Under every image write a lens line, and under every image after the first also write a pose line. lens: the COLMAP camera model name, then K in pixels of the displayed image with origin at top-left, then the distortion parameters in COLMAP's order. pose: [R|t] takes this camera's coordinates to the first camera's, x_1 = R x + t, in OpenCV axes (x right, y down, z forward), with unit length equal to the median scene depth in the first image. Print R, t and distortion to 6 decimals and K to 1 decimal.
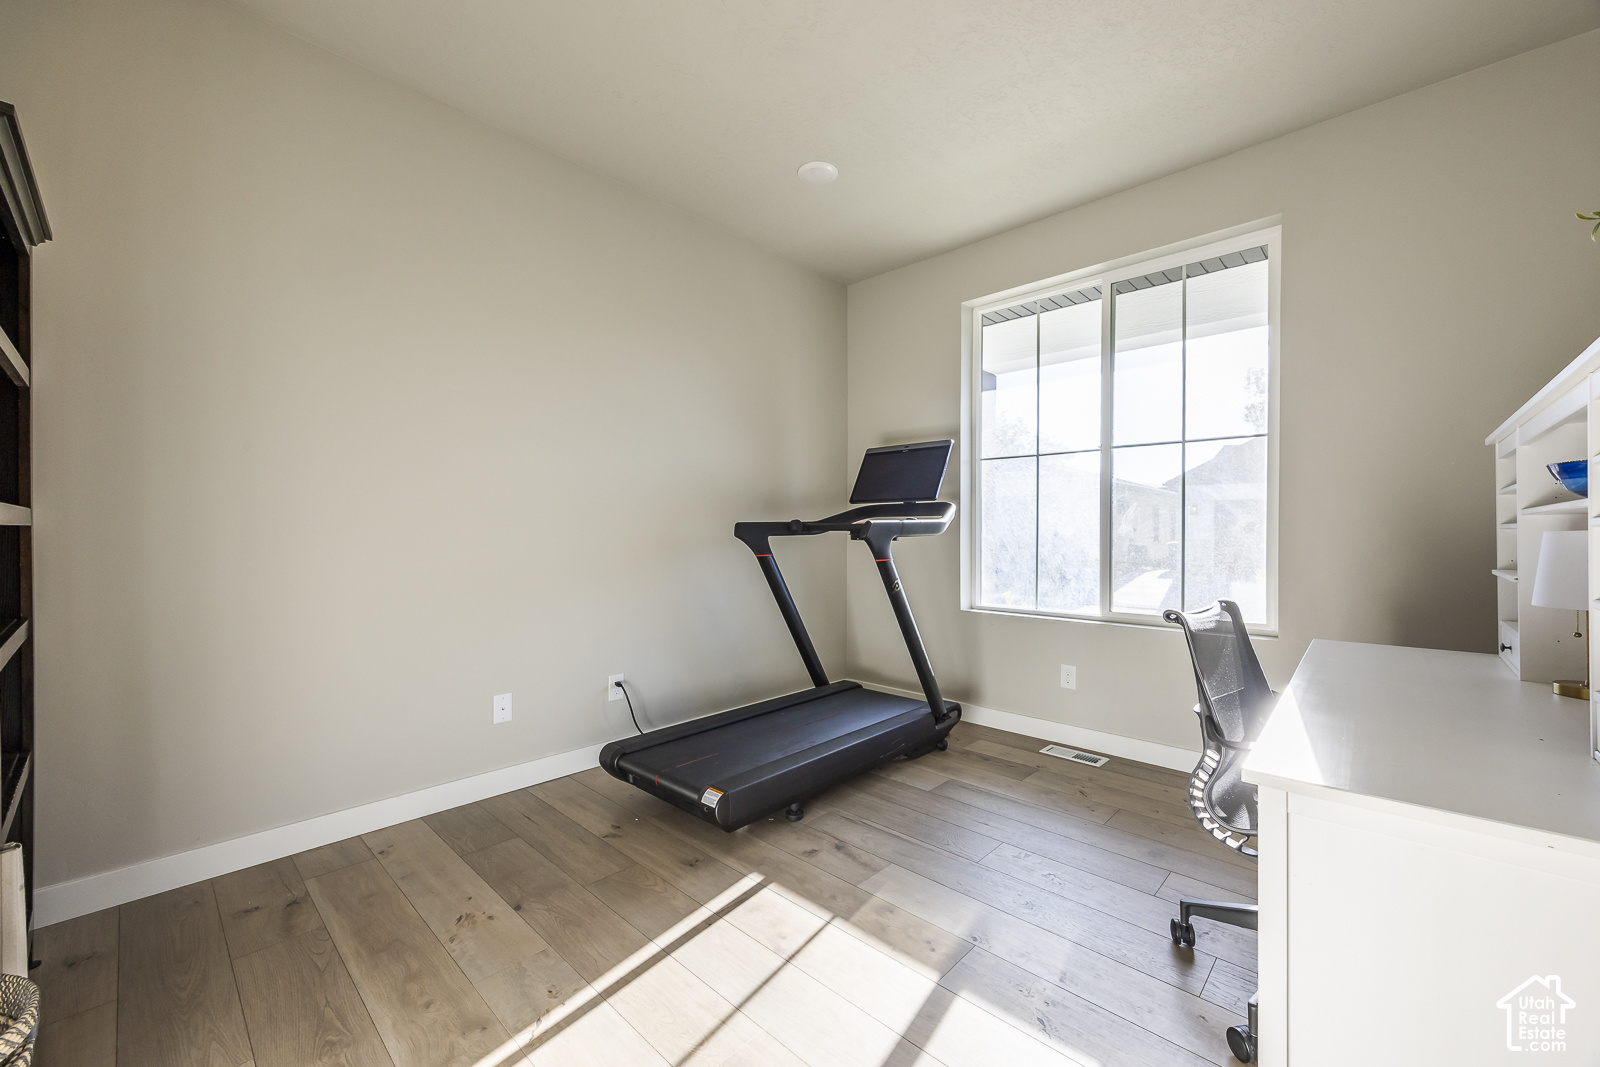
lens RADIAL K [[644.9, 0, 800.0], [0, 644.9, 533.5], [0, 0, 1]] dist [0.000880, 0.000100]
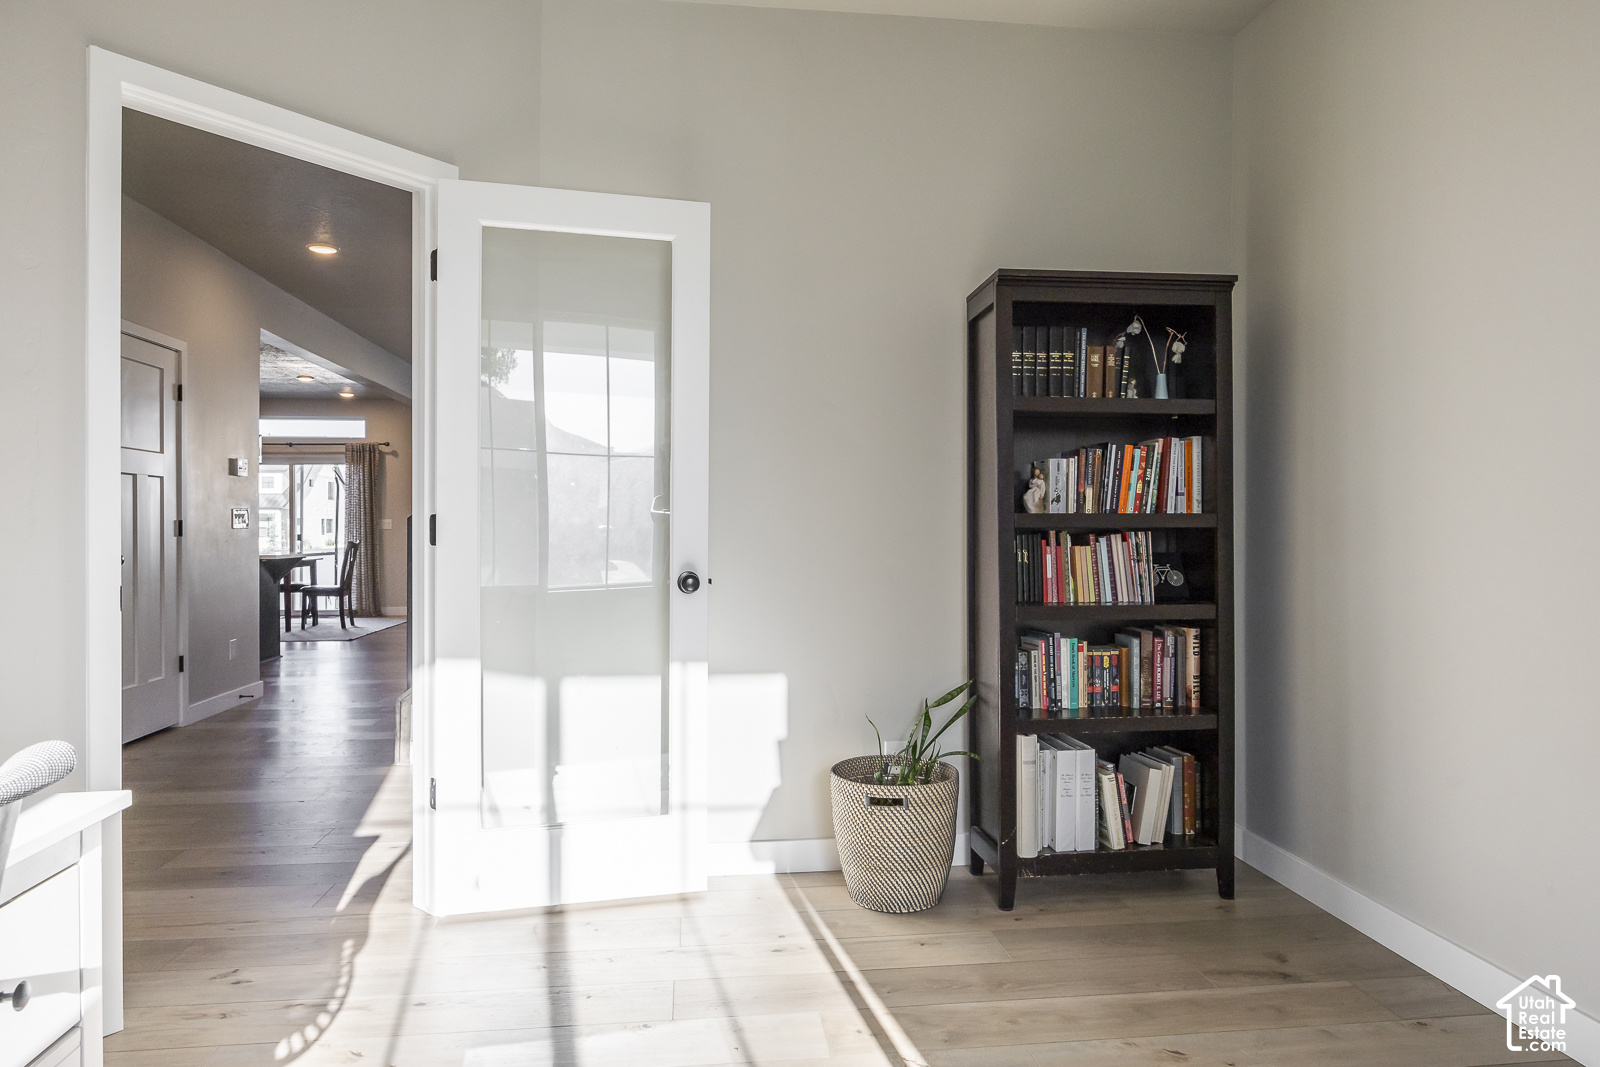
lens RADIAL K [[938.9, 0, 800.0], [0, 938.9, 533.5], [0, 0, 1]] dist [-0.006040, -0.001278]
pose [[-0.638243, 0.001151, -0.769834, 0.574280], [-0.001039, 0.999997, 0.002357, -0.004267], [0.769834, 0.002304, -0.638240, 1.337686]]
